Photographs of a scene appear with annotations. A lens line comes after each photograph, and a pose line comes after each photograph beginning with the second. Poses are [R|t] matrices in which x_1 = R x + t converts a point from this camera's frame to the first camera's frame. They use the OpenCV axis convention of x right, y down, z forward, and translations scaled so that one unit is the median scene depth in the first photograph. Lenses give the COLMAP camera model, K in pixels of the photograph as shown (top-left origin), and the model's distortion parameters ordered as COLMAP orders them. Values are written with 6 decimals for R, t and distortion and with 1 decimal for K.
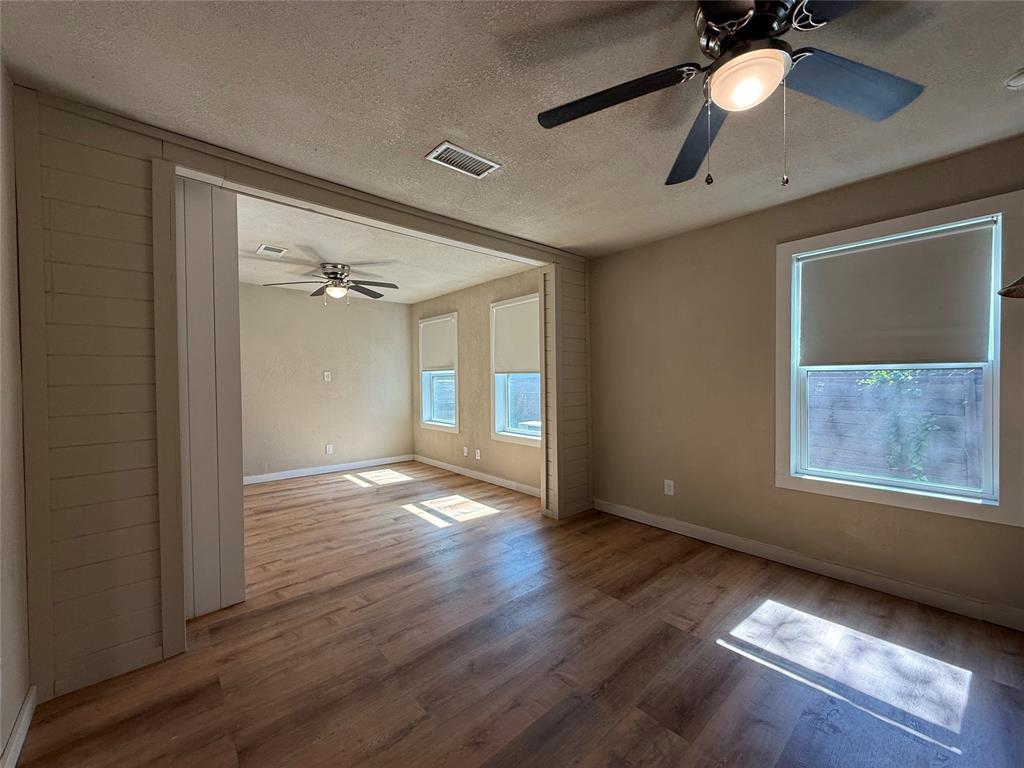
lens RADIAL K [[406.9, 0, 510.2], [0, 406.9, 384.9], [0, 0, 1]] dist [-0.000376, 0.000044]
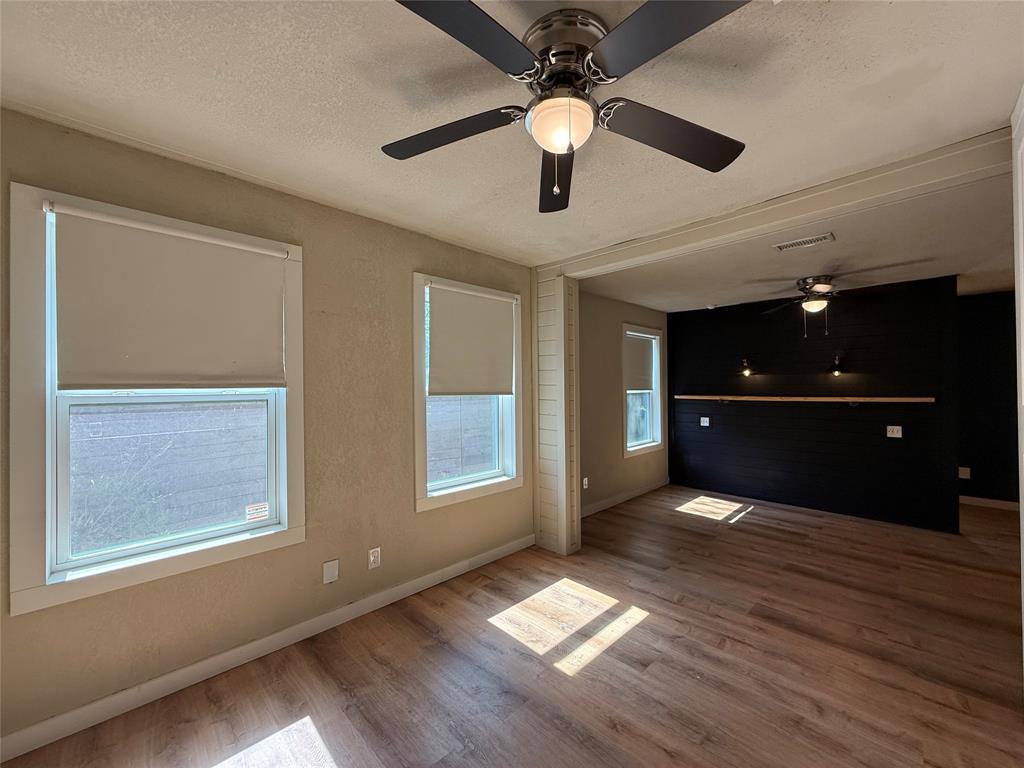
lens RADIAL K [[406.9, 0, 510.2], [0, 406.9, 384.9], [0, 0, 1]] dist [-0.000376, 0.000044]
pose [[-0.058889, 0.020754, 0.998049, -0.968421], [0.026601, 0.999461, -0.019214, -0.044310], [-0.997910, 0.025418, -0.059410, 1.416269]]
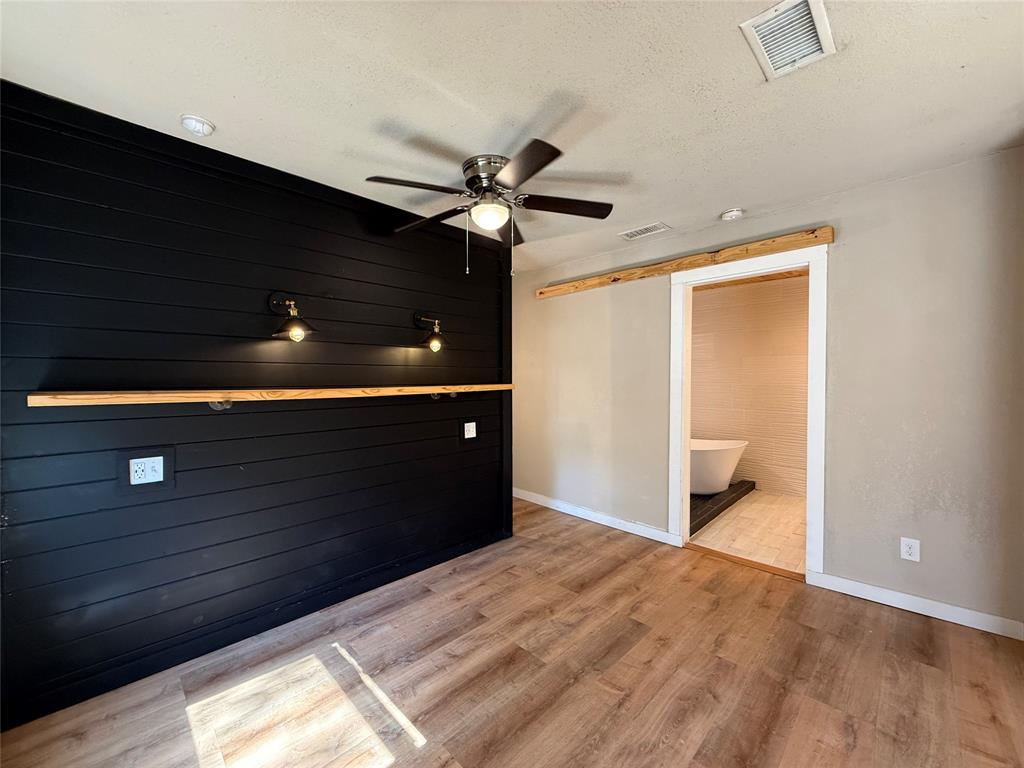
lens RADIAL K [[406.9, 0, 510.2], [0, 406.9, 384.9], [0, 0, 1]] dist [-0.000376, 0.000044]
pose [[-0.997466, 0.017922, -0.068844, 0.246327], [0.015037, 0.998996, 0.042207, -0.036075], [0.069531, 0.041065, -0.996734, 1.090095]]
